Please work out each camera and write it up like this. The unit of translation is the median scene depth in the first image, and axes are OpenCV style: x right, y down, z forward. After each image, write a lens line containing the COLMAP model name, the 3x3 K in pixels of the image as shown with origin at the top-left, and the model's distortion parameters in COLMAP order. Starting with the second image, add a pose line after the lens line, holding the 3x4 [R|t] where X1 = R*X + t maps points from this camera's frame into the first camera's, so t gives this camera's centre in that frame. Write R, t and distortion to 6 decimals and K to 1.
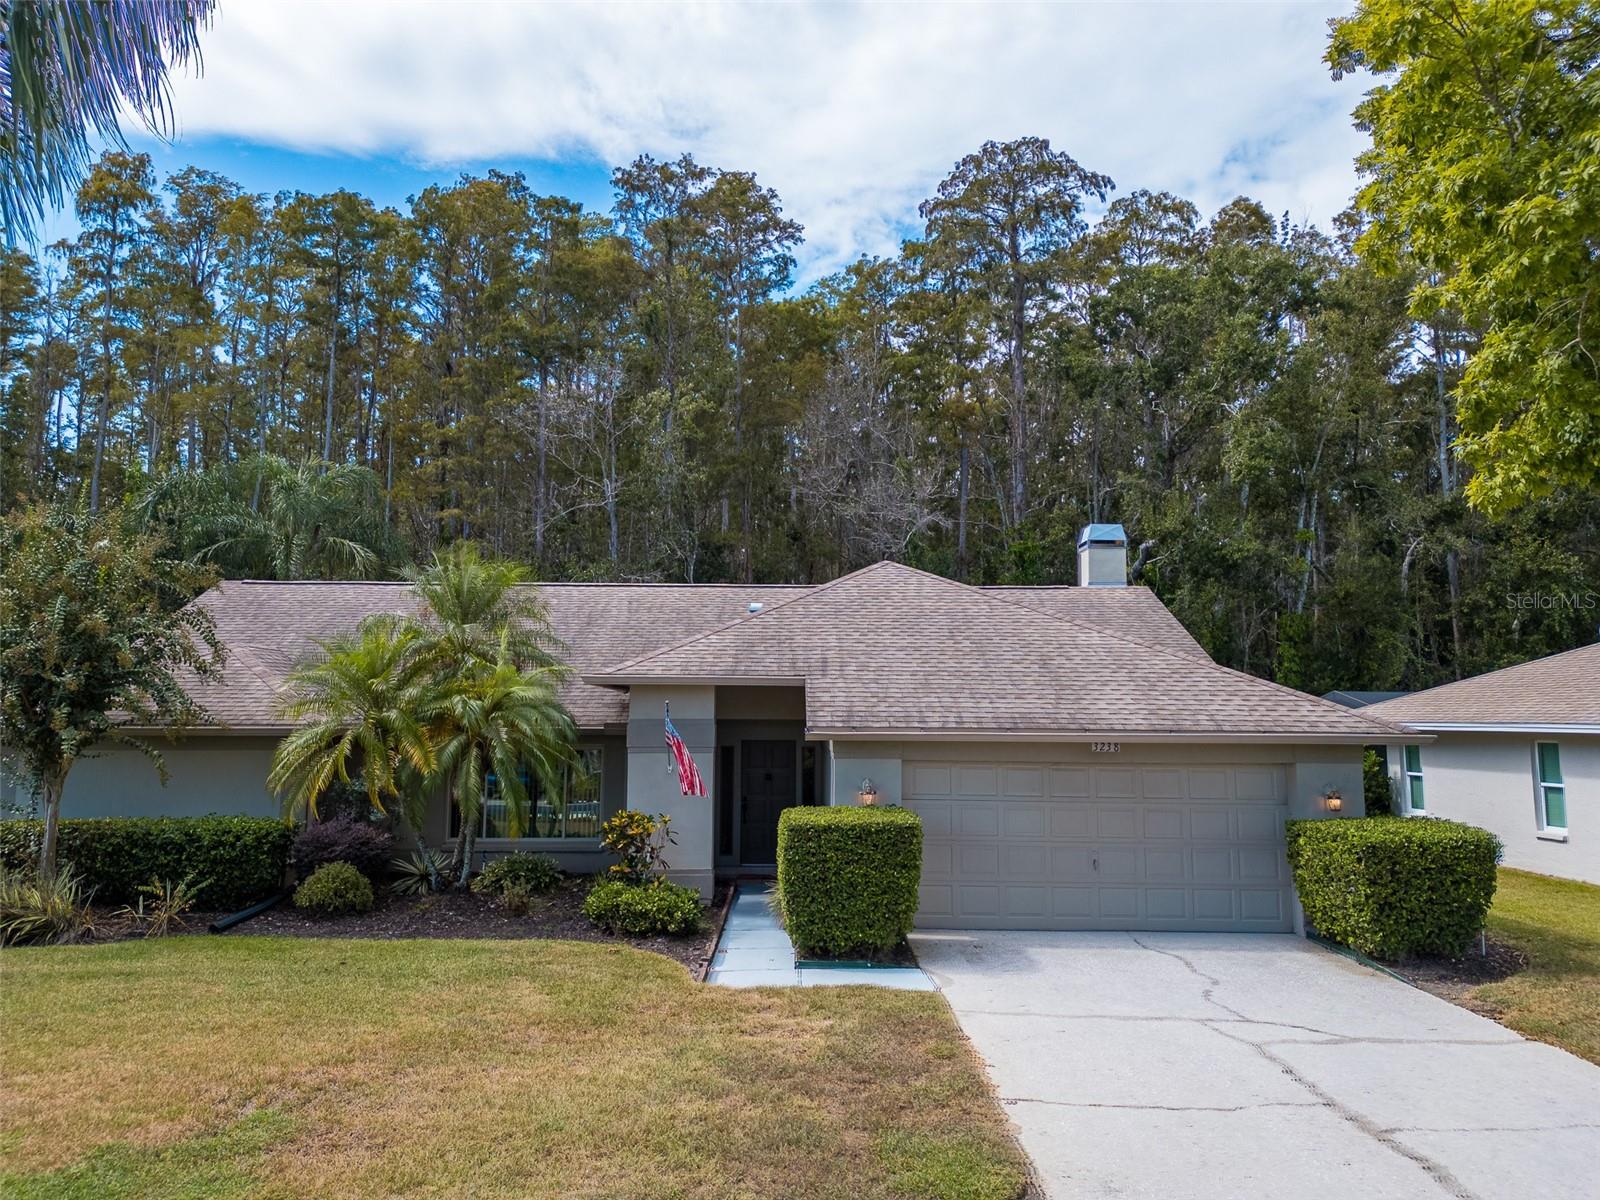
lens RADIAL K [[1134.1, 0, 800.5], [0, 1134.1, 615.6], [0, 0, 1]] dist [0.090271, -0.095966]
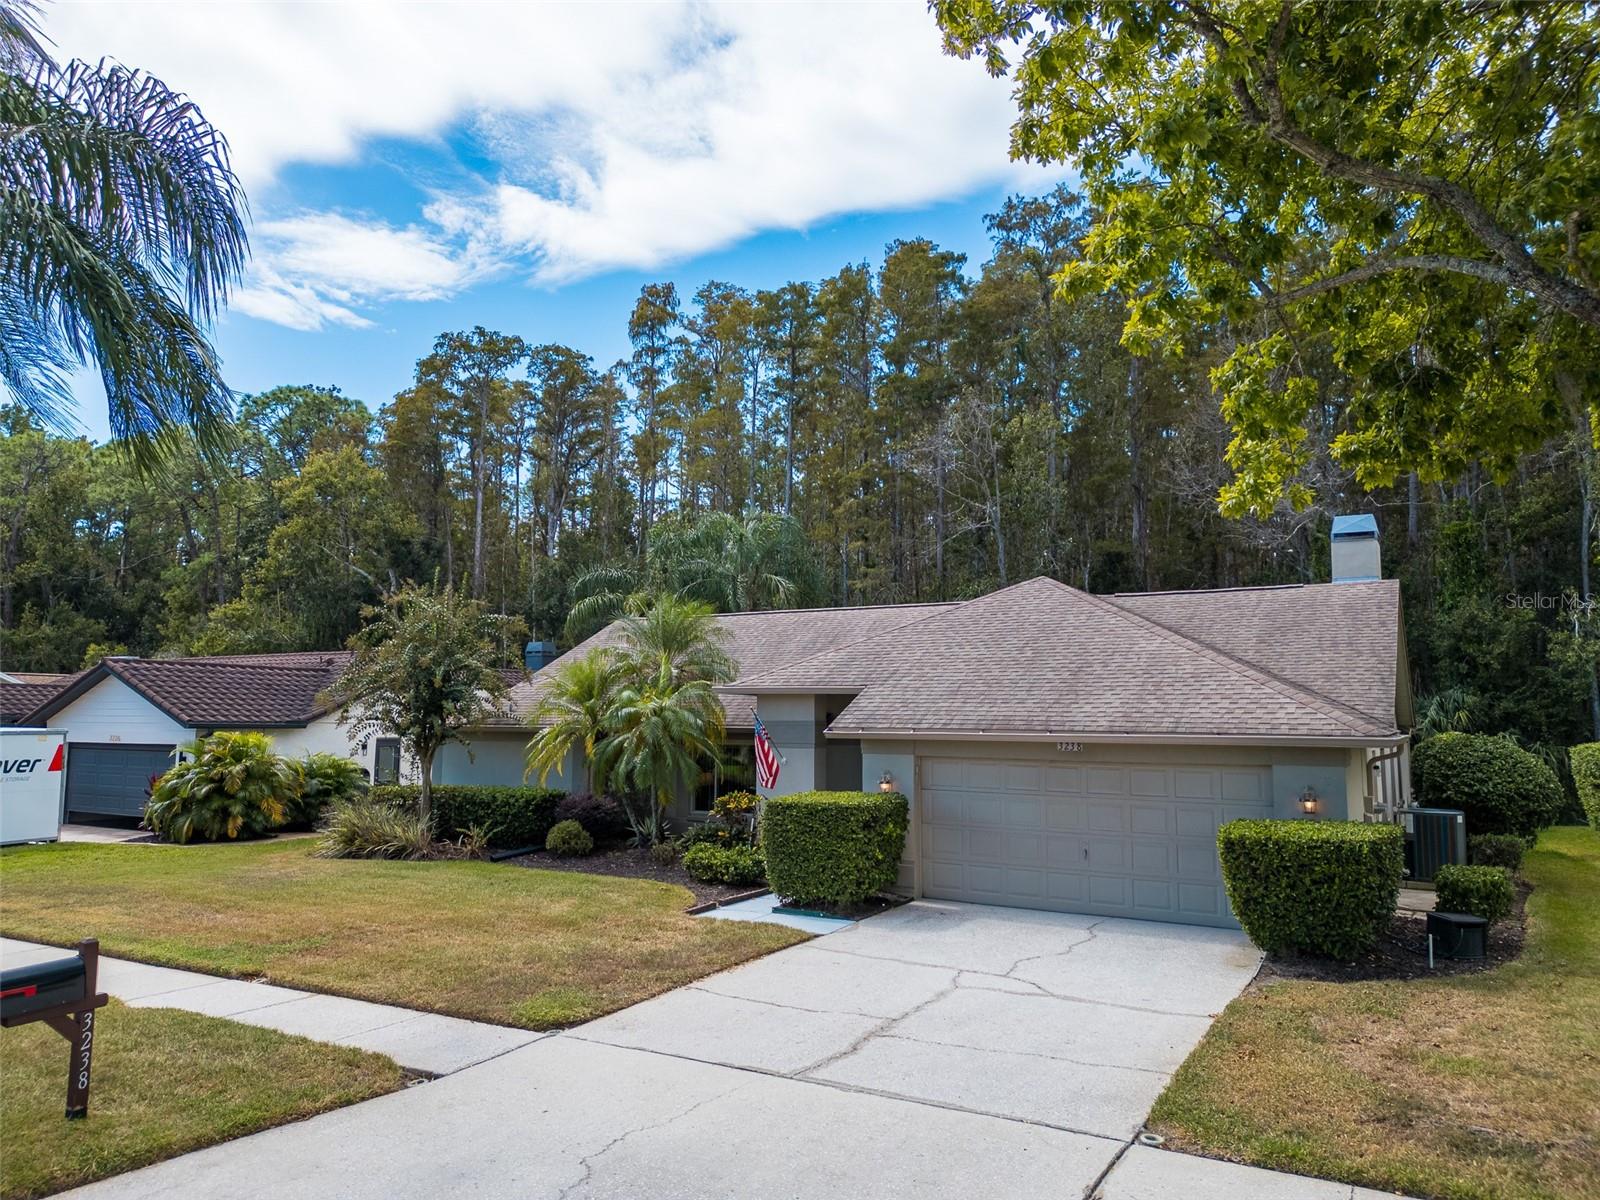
lens RADIAL K [[1134.1, 0, 800.5], [0, 1134.1, 615.6], [0, 0, 1]] dist [0.090271, -0.095966]
pose [[0.859561, -0.046694, -0.508895, 0.558213], [0.045580, 0.998853, -0.014662, -0.006947], [0.508996, -0.010592, 0.860703, -0.078118]]
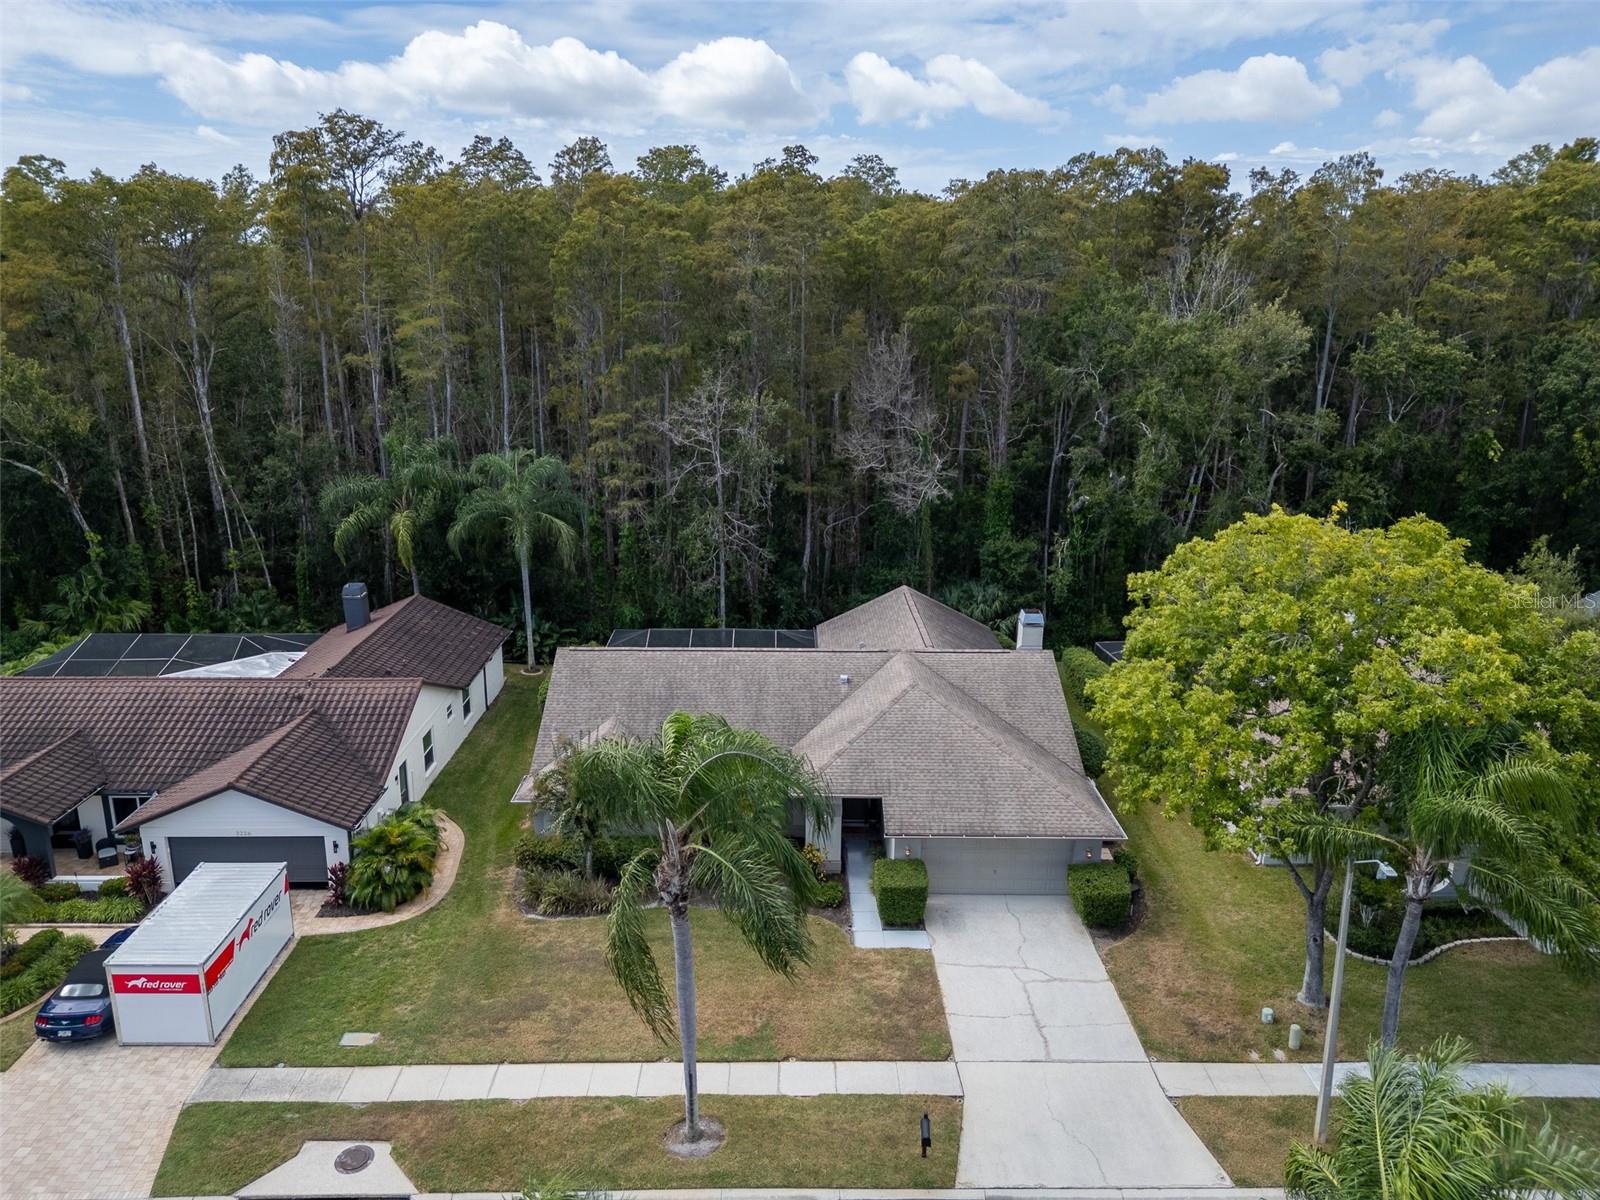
lens RADIAL K [[1134.1, 0, 800.5], [0, 1134.1, 615.6], [0, 0, 1]] dist [0.090271, -0.095966]
pose [[0.999922, 0.007108, 0.010282, -0.193303], [-0.010382, 0.930366, 0.366485, -1.165812], [-0.006961, -0.366563, 0.930367, -1.083629]]
